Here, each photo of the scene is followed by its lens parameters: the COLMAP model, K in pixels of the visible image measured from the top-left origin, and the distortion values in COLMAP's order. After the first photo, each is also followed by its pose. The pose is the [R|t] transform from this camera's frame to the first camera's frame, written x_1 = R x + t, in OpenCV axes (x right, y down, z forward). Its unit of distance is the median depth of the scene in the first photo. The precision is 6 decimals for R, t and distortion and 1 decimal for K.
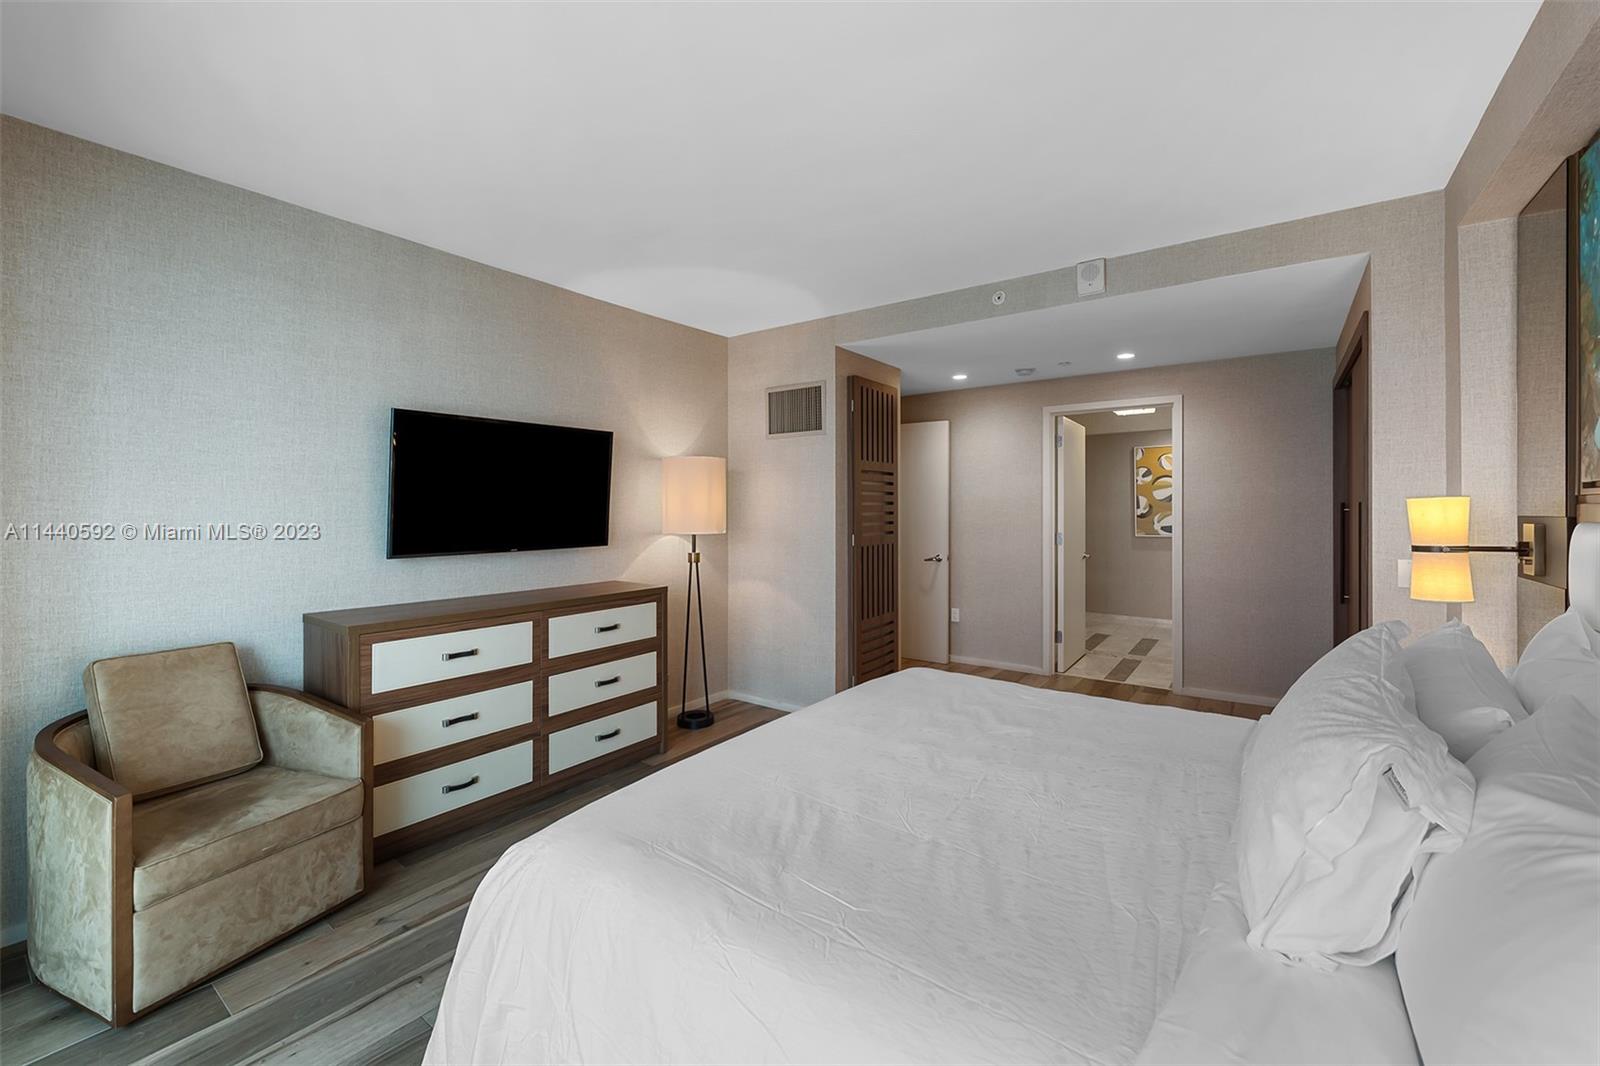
lens RADIAL K [[645.1, 0, 789.3], [0, 645.1, 512.2], [0, 0, 1]] dist [-0.003597, -0.002288]
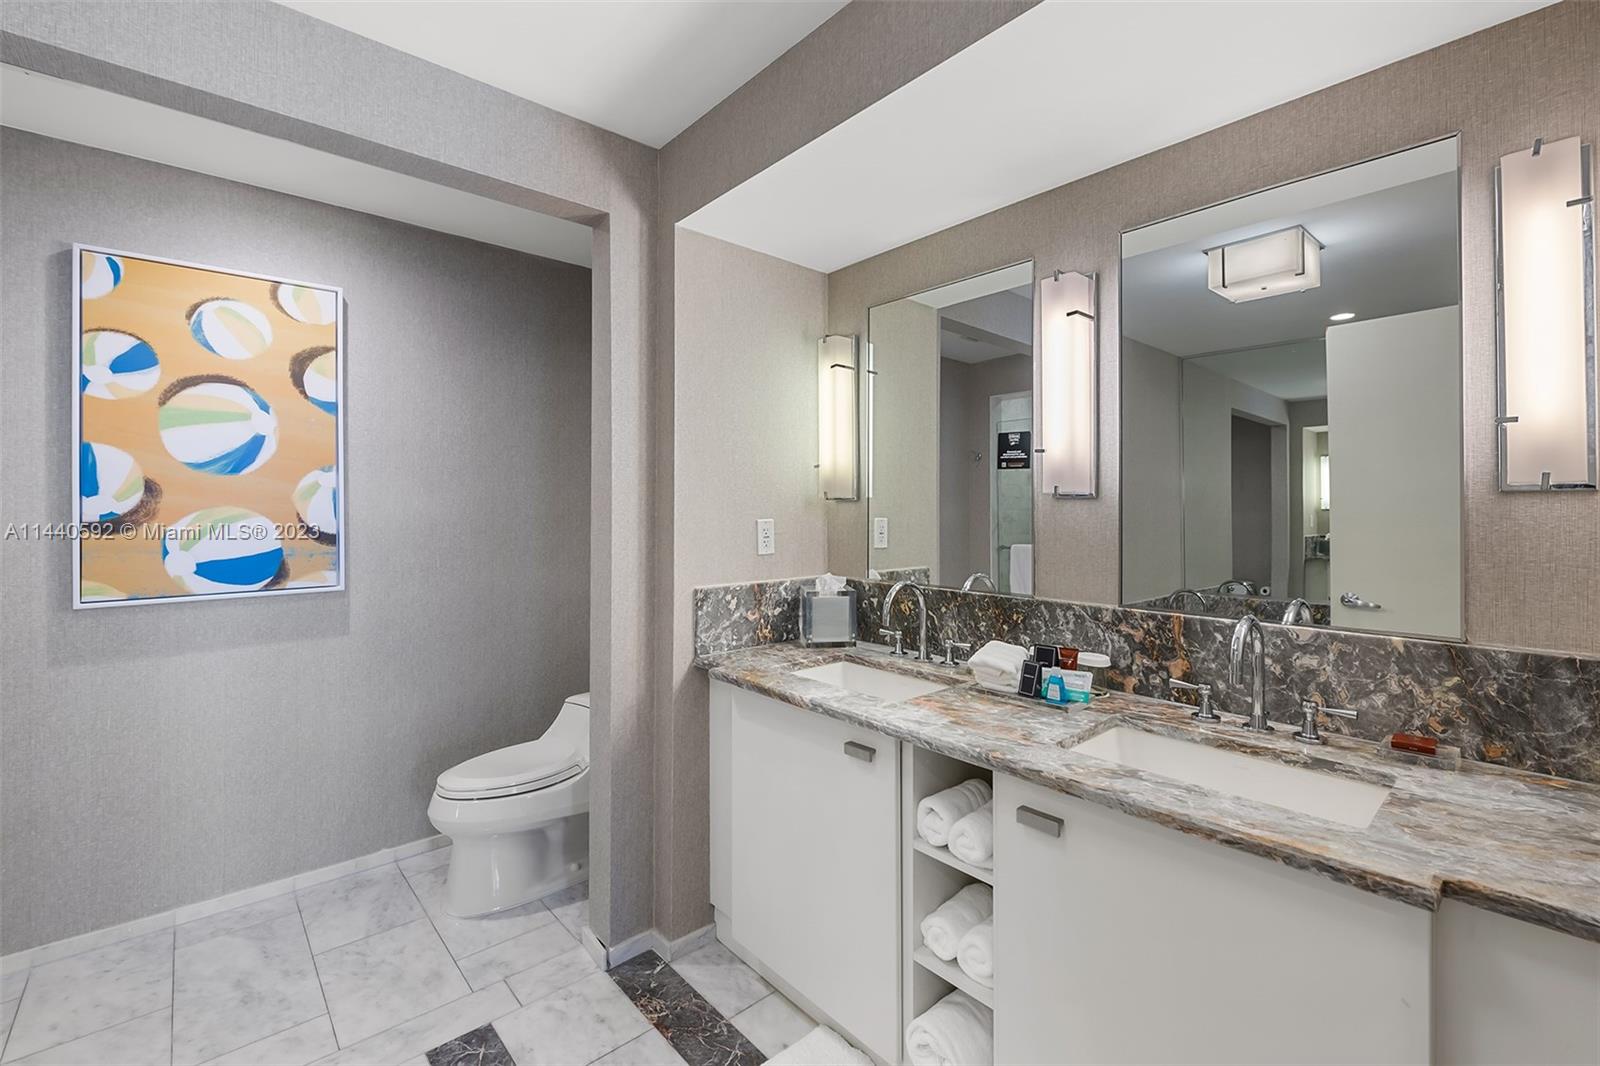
lens RADIAL K [[694.4, 0, 794.8], [0, 694.4, 517.8], [0, 0, 1]] dist [0.004723, -0.002284]
pose [[0.197258, -0.004312, 0.980342, 0.332786], [0.008093, 0.999963, 0.002770, 0.004866], [-0.980318, 0.007387, 0.197286, 0.684519]]
